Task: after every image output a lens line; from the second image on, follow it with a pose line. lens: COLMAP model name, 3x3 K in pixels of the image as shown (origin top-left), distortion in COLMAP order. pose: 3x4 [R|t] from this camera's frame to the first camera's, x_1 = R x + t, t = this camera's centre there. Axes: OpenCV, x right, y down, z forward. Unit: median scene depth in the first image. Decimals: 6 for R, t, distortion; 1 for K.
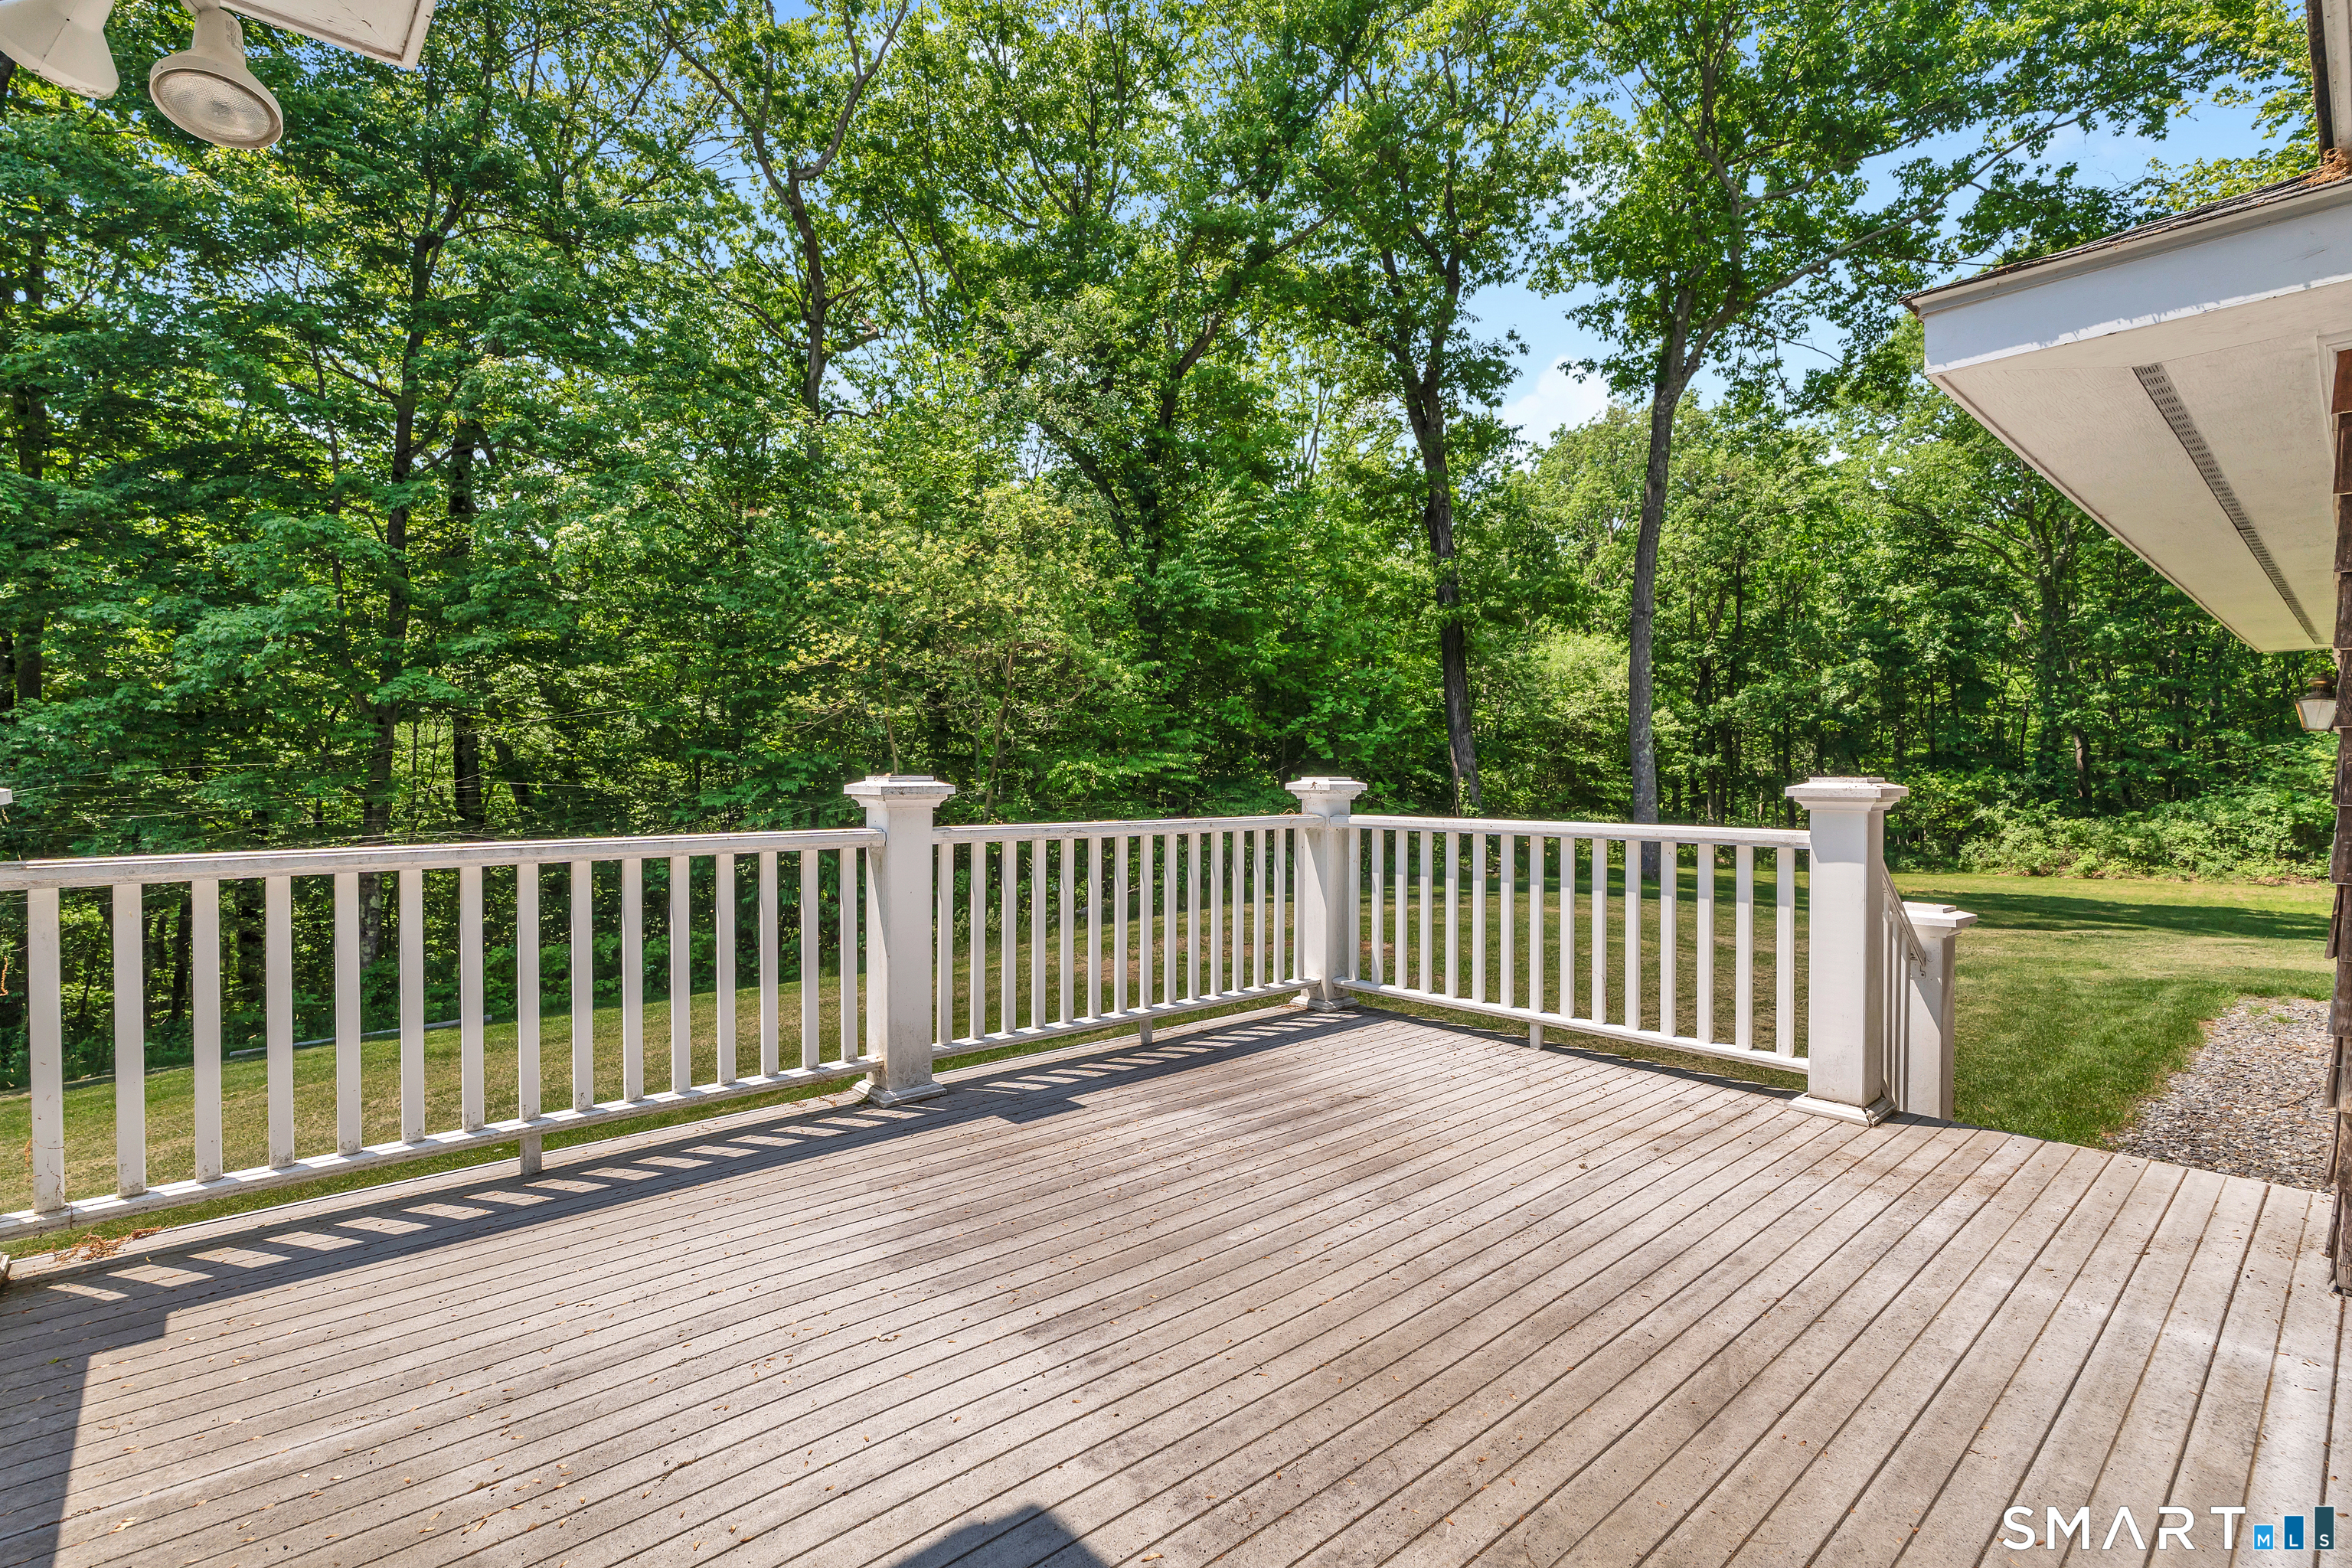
lens RADIAL K [[1048.4, 0, 1188.3], [0, 1048.4, 773.8], [0, 0, 1]] dist [-0.007074, -0.000307]
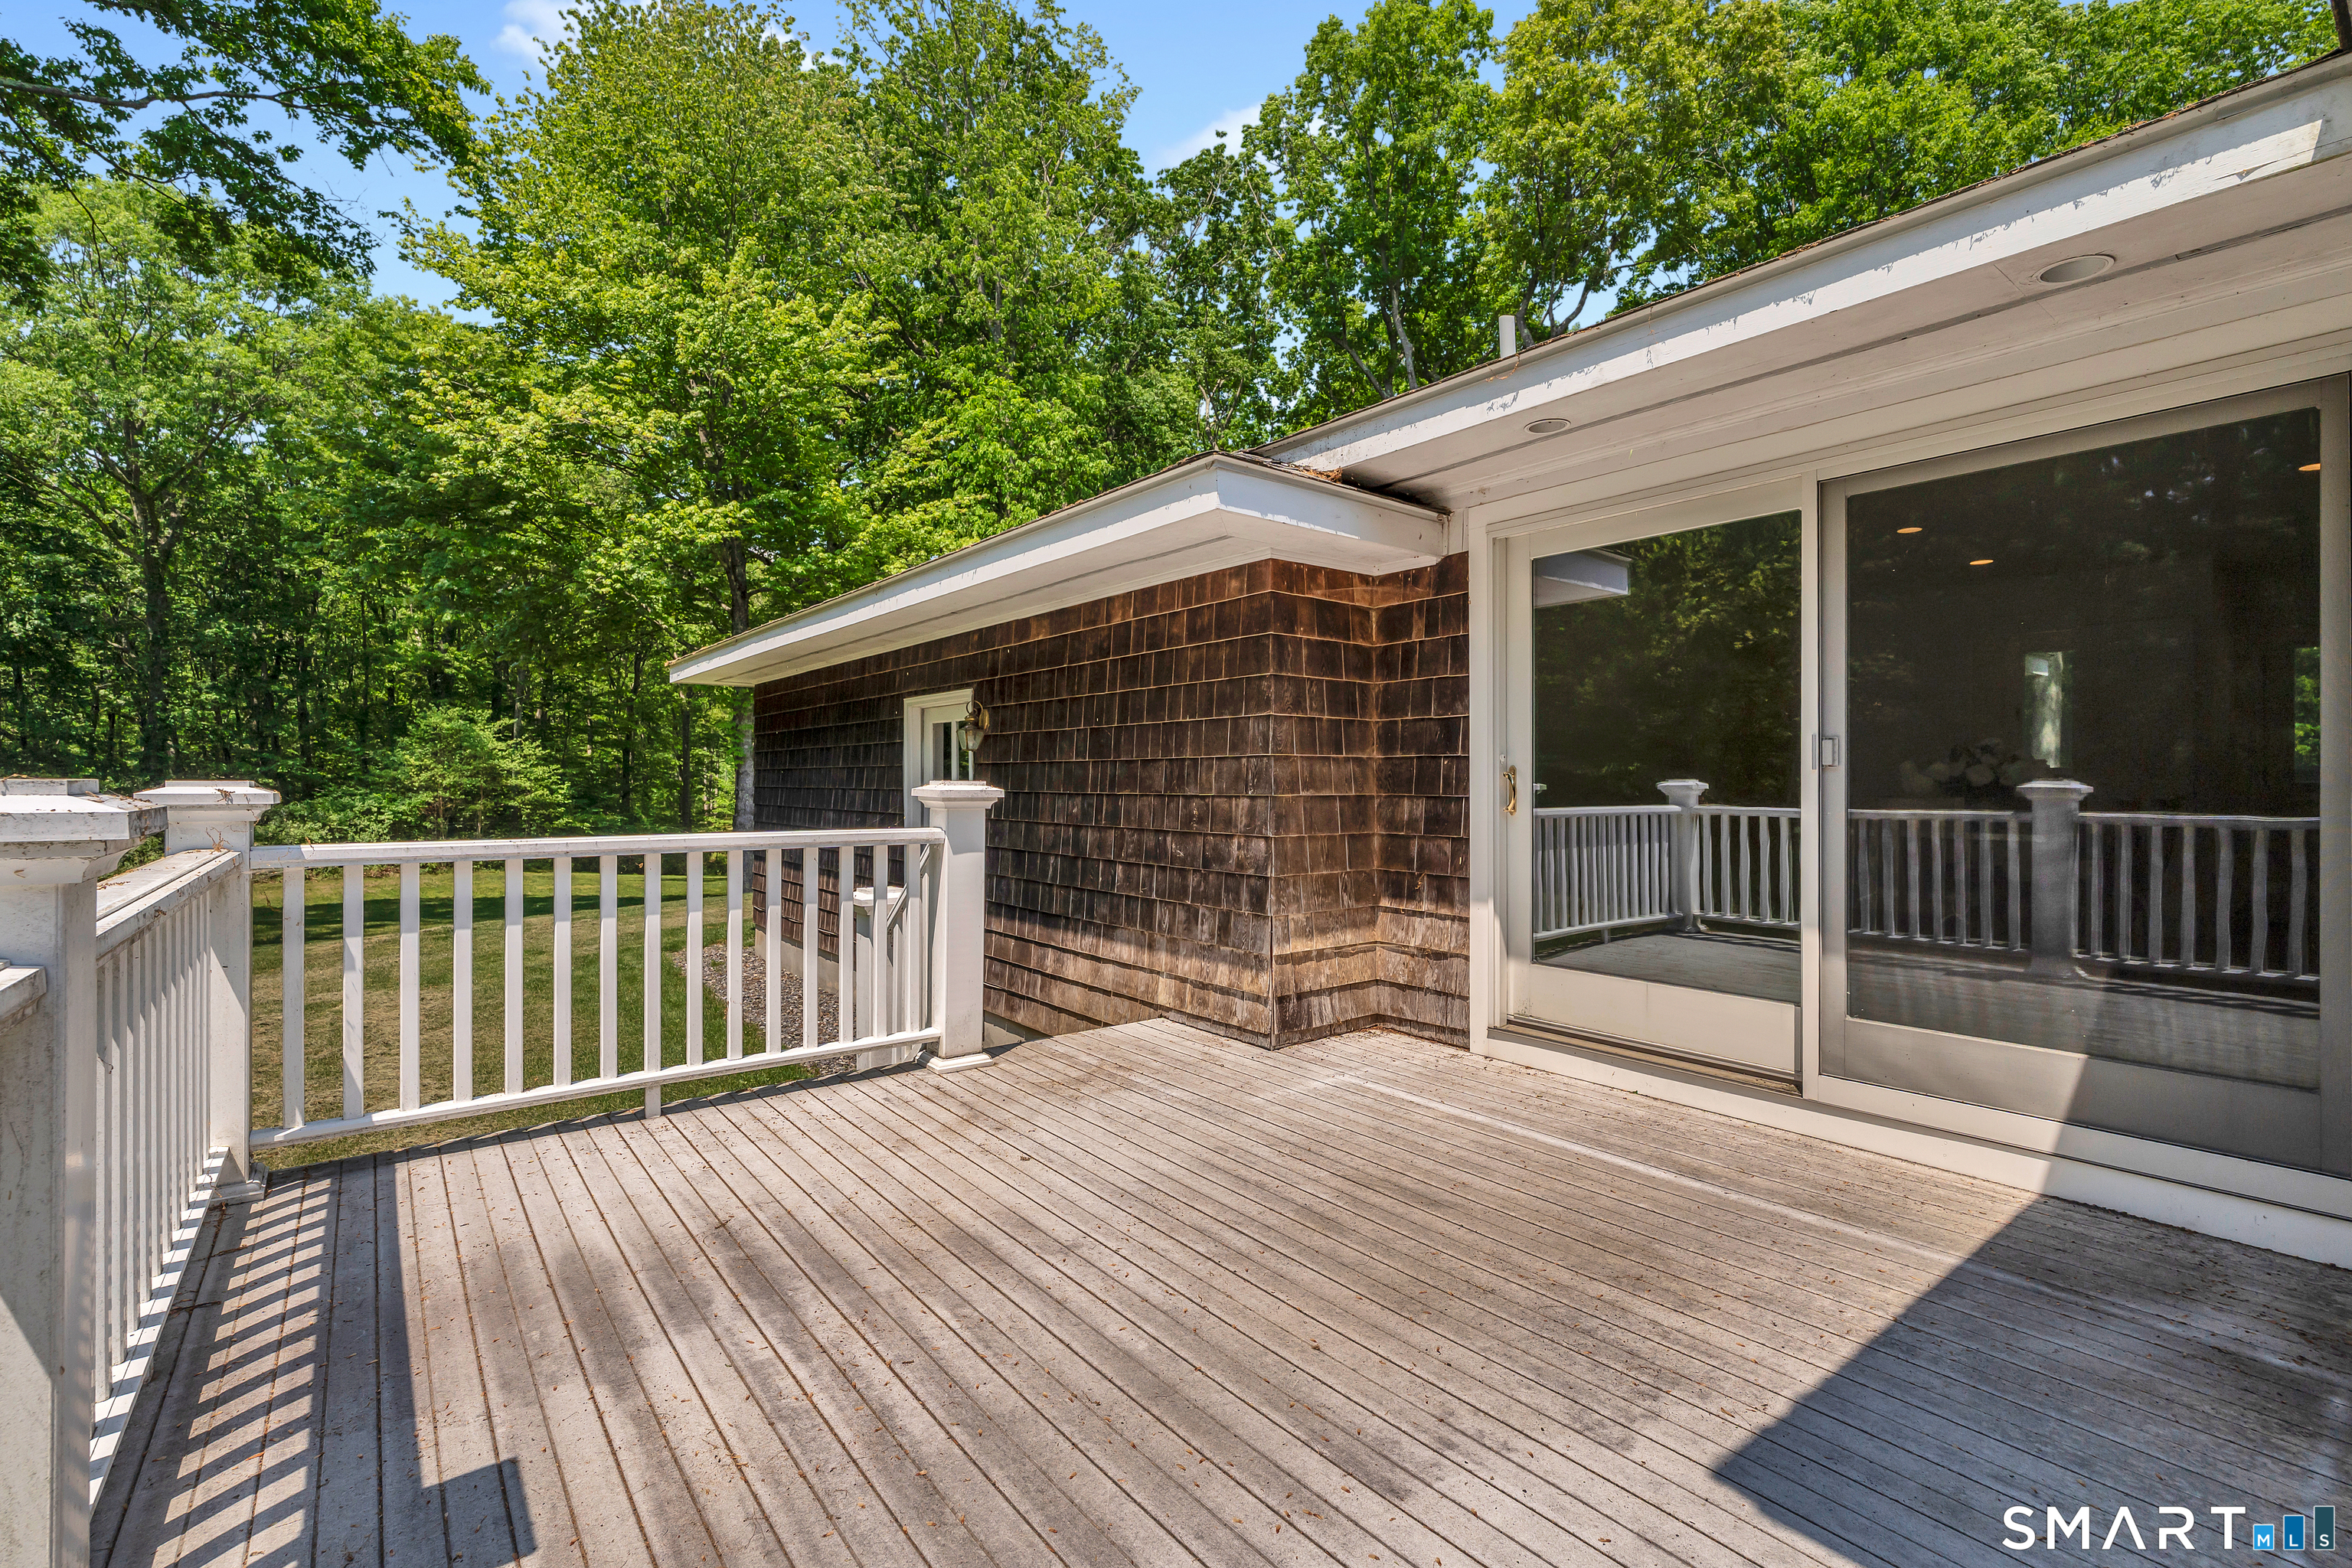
lens RADIAL K [[1048.4, 0, 1230.5], [0, 1048.4, 770.4], [0, 0, 1]] dist [-0.007074, -0.000307]
pose [[0.078543, 0.008130, 0.996878, -0.572376], [-0.002212, 0.999966, -0.007981, 0.001848], [-0.996908, -0.001578, 0.078558, 0.648514]]
